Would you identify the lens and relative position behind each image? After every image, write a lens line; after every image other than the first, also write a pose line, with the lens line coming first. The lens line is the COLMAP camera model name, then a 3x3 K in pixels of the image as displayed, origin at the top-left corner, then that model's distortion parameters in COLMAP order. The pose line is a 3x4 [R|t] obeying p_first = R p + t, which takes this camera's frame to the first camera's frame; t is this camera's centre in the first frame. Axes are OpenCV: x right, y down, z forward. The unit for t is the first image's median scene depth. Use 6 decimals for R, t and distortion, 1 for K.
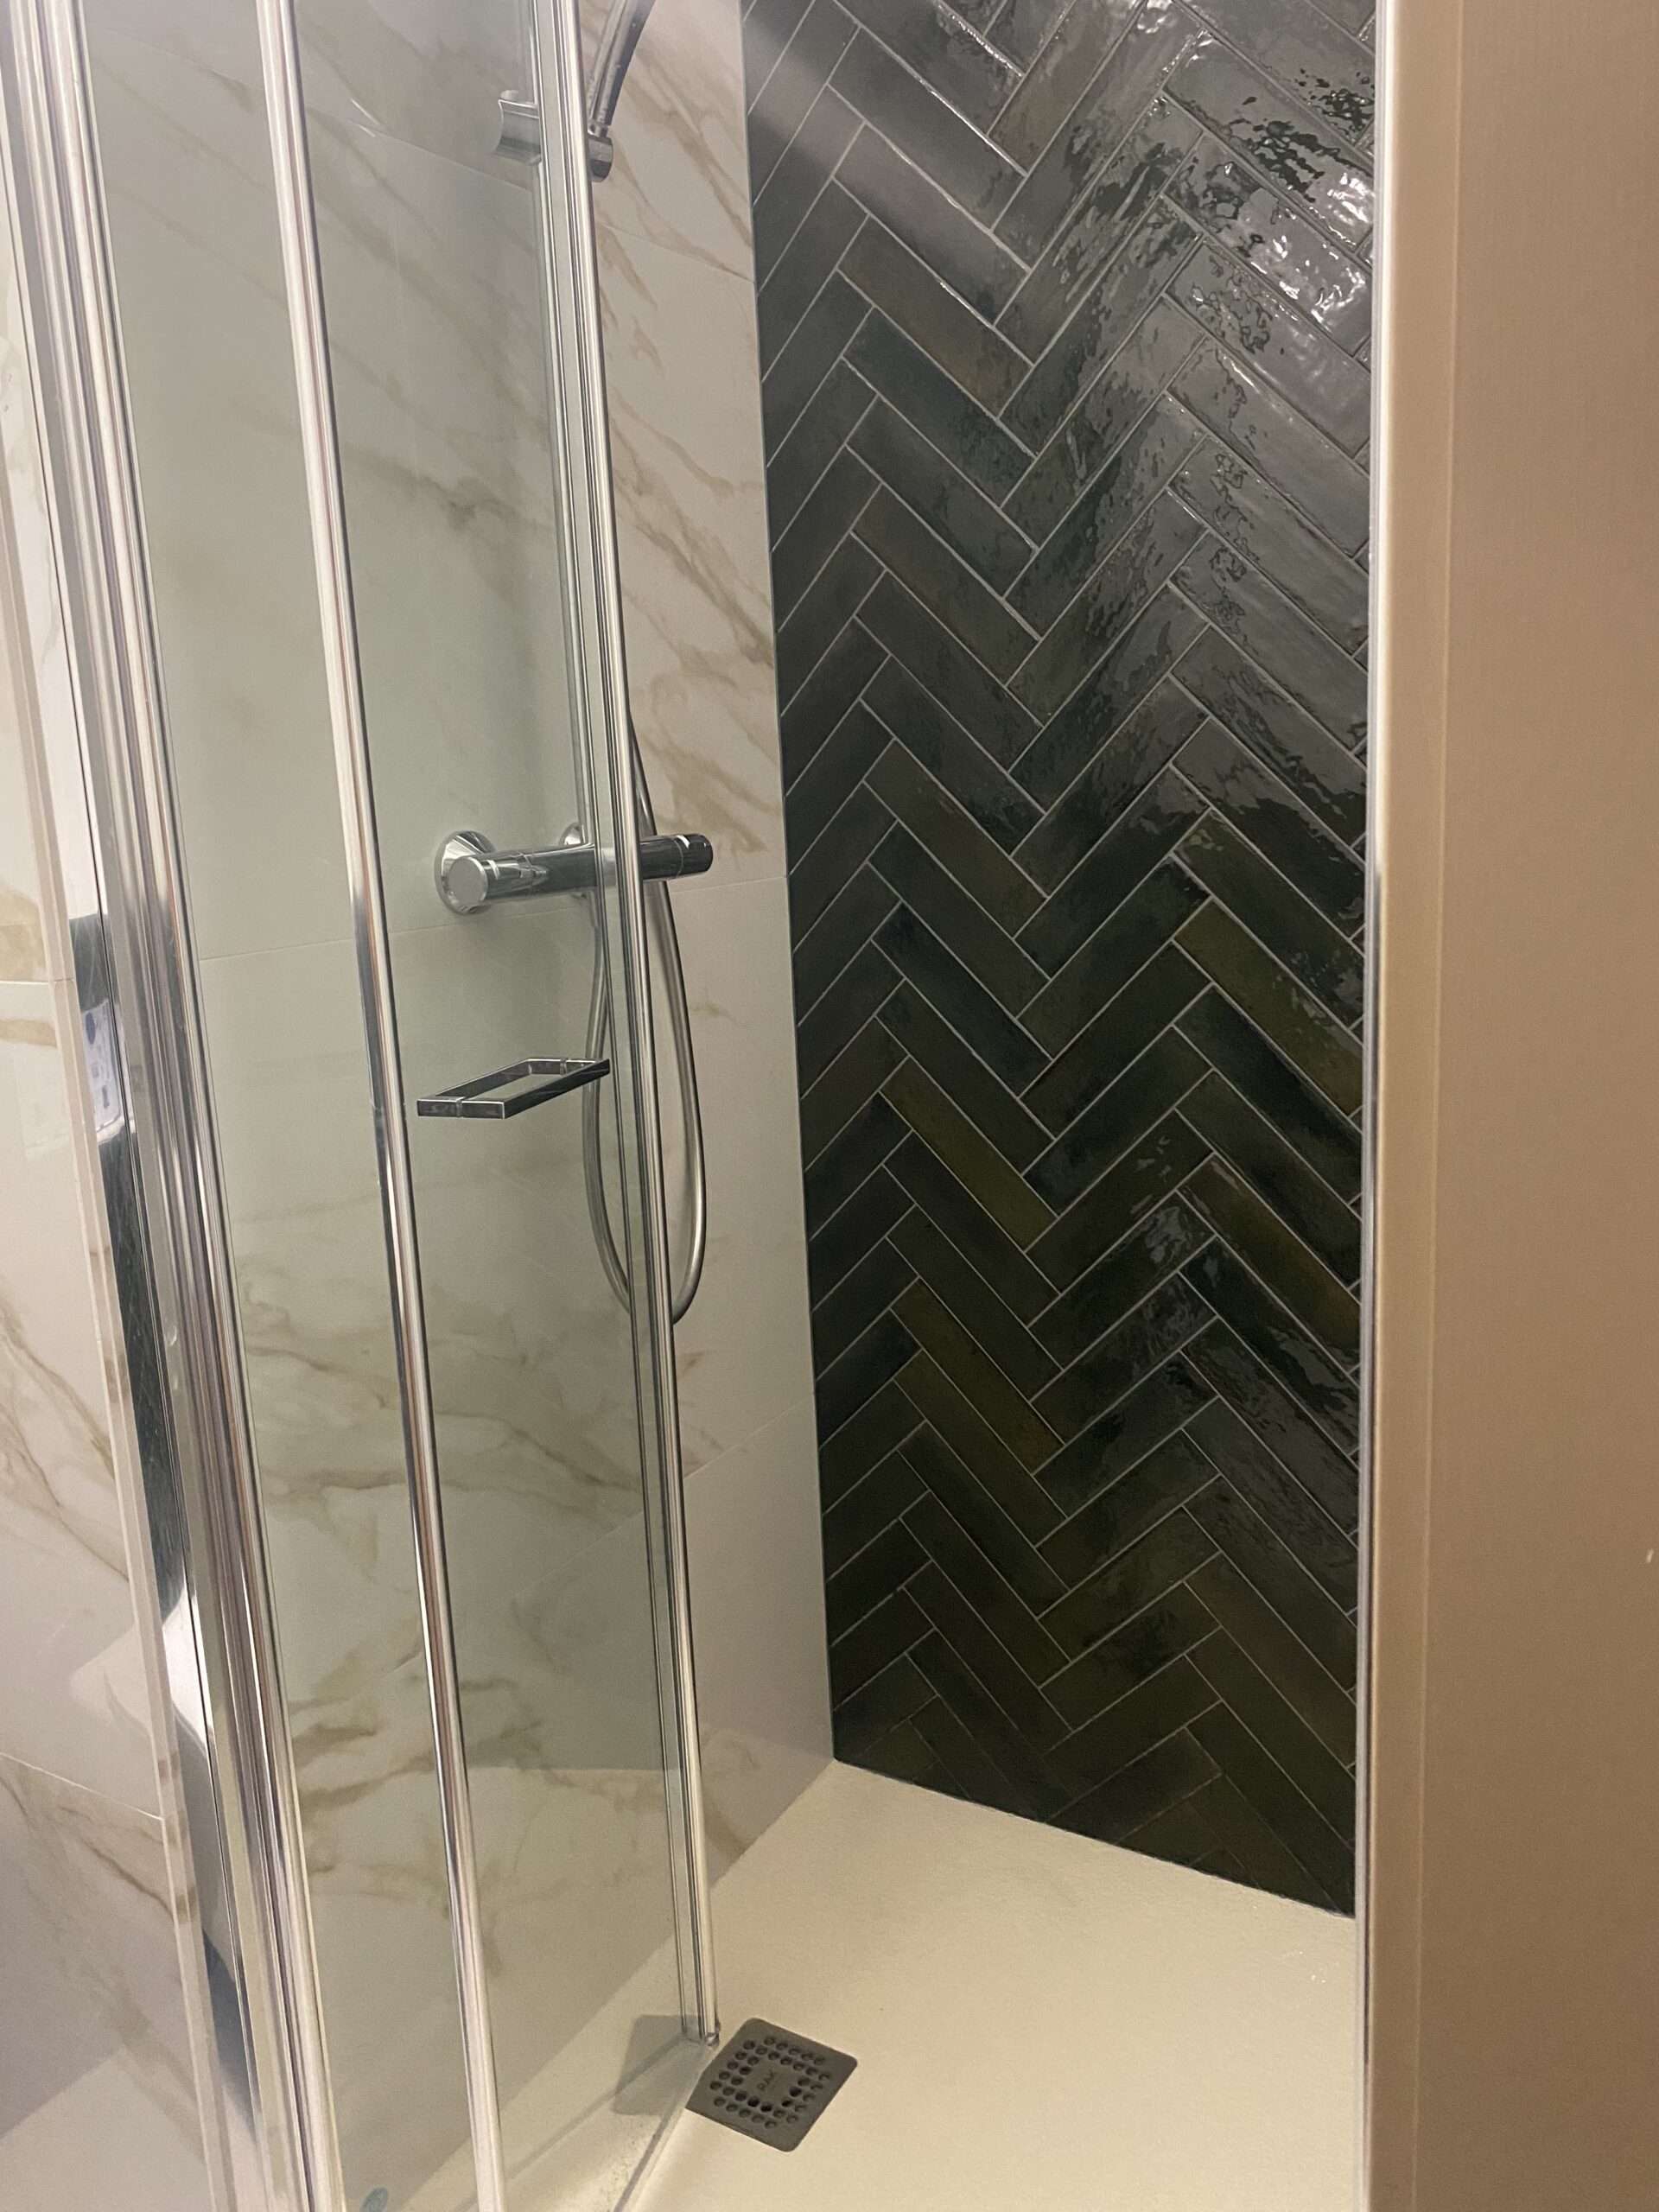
lens RADIAL K [[1695.5, 0, 829.5], [0, 1695.5, 1106.0], [0, 0, 1]] dist [0.055178, -0.109732]
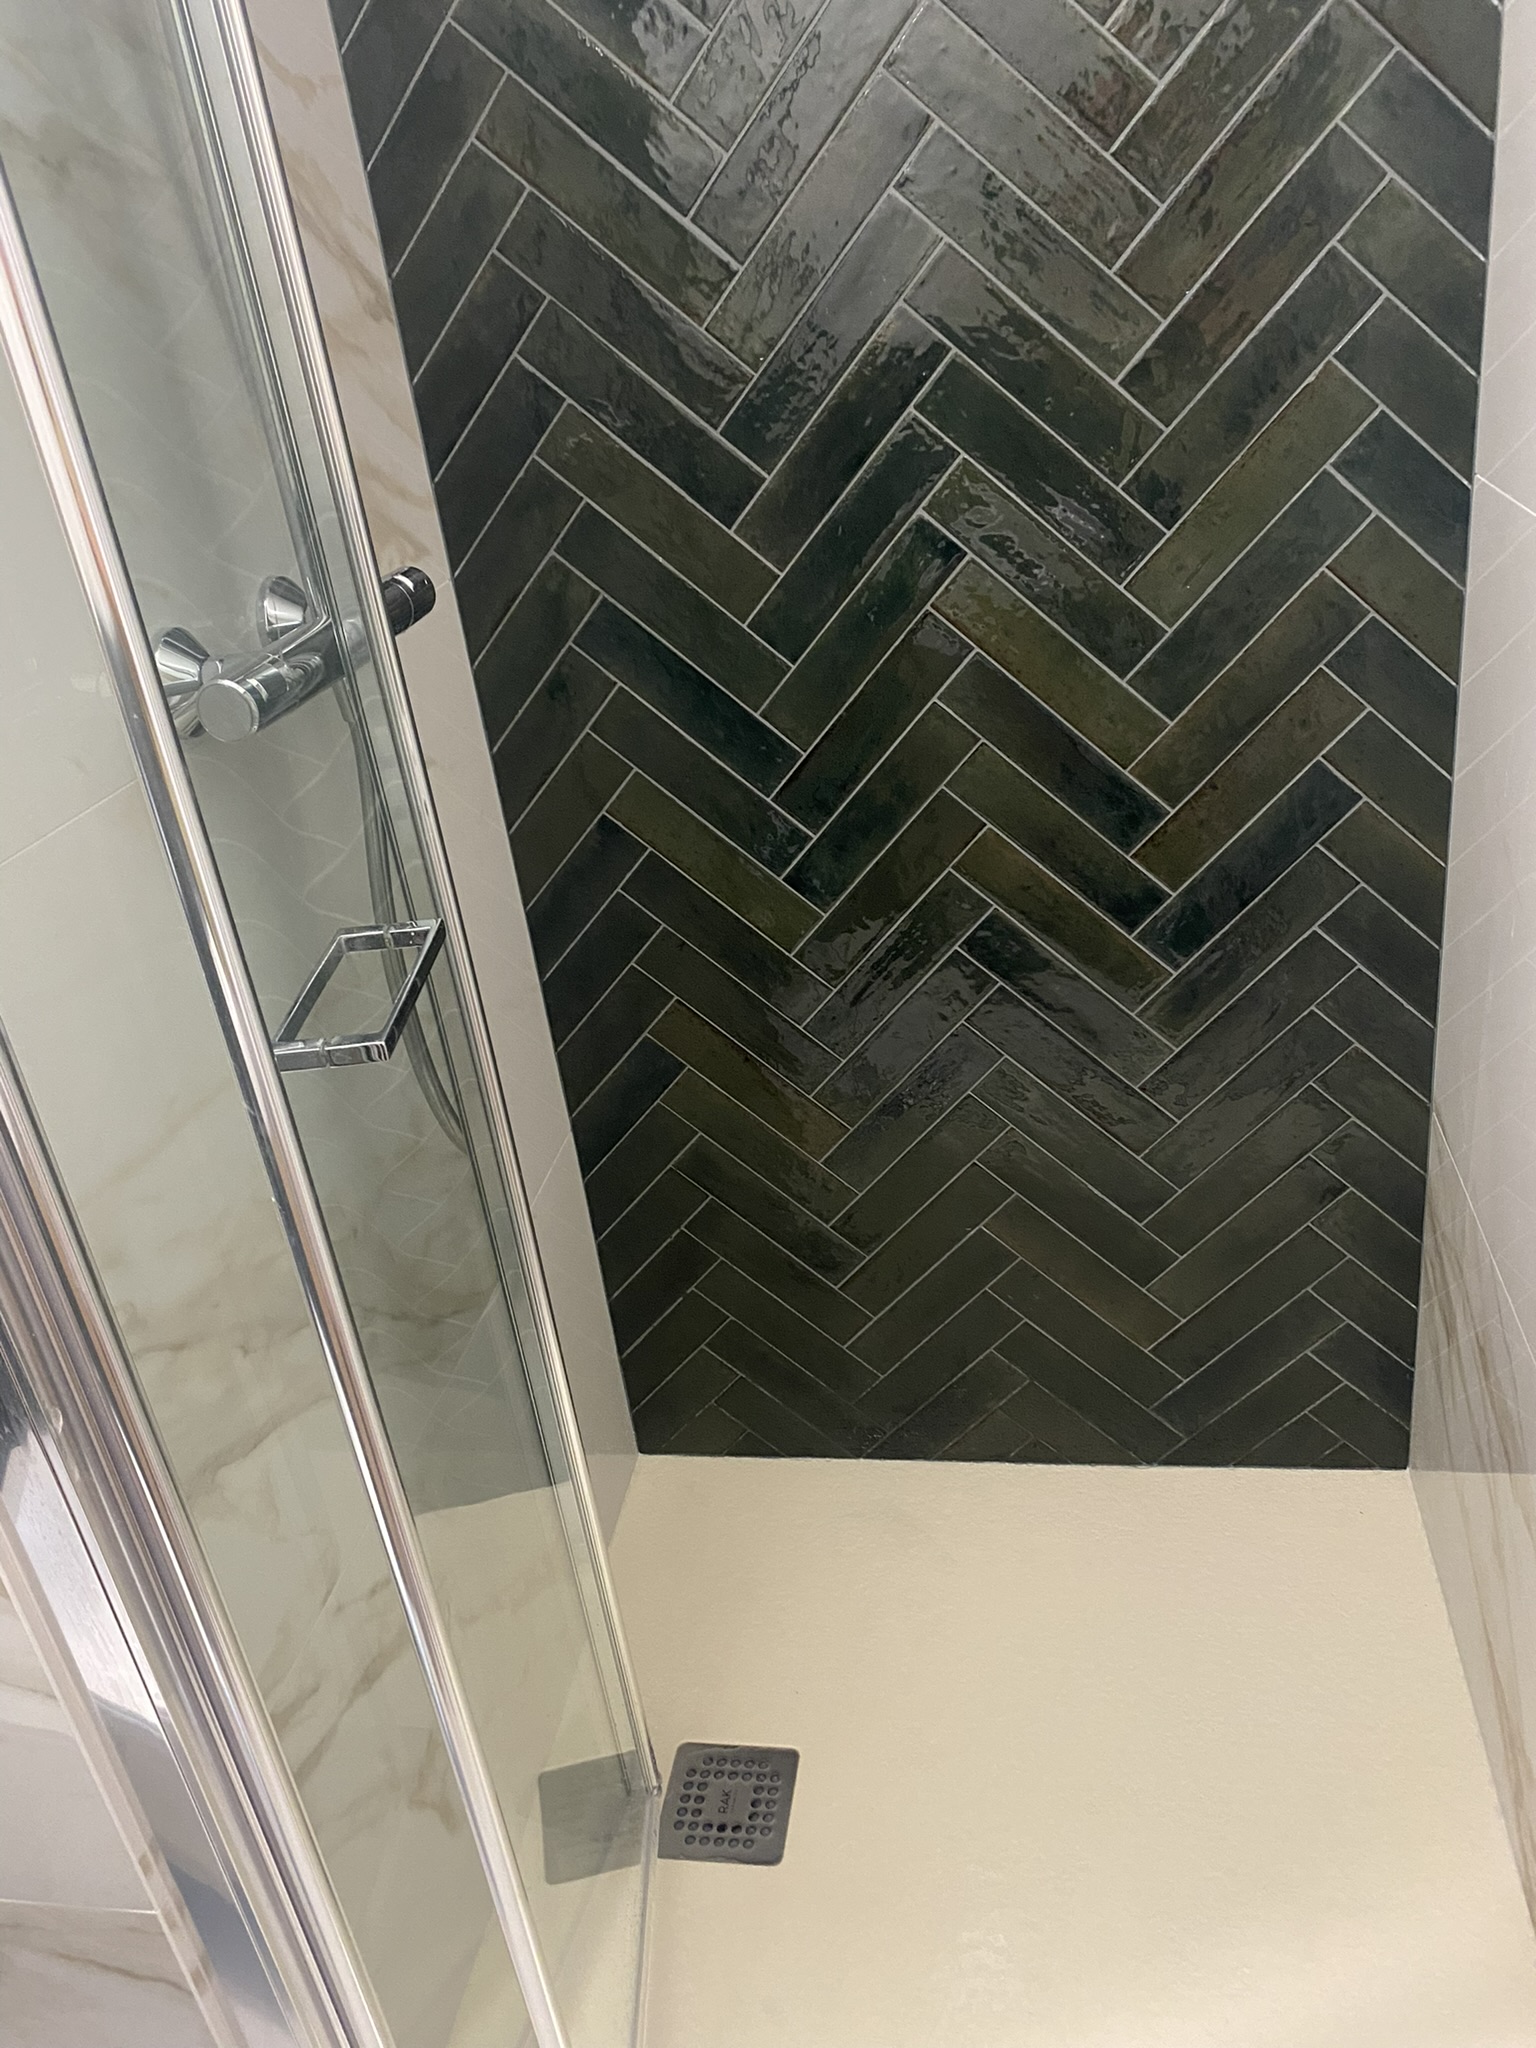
lens RADIAL K [[1569.8, 0, 768.0], [0, 1569.8, 1024.0], [0, 0, 1]] dist [0.055178, -0.109732]
pose [[0.926827, -0.228556, 0.297916, -0.175841], [0.152734, 0.954280, 0.256946, -0.109368], [-0.343022, -0.192643, 0.919361, 0.189342]]
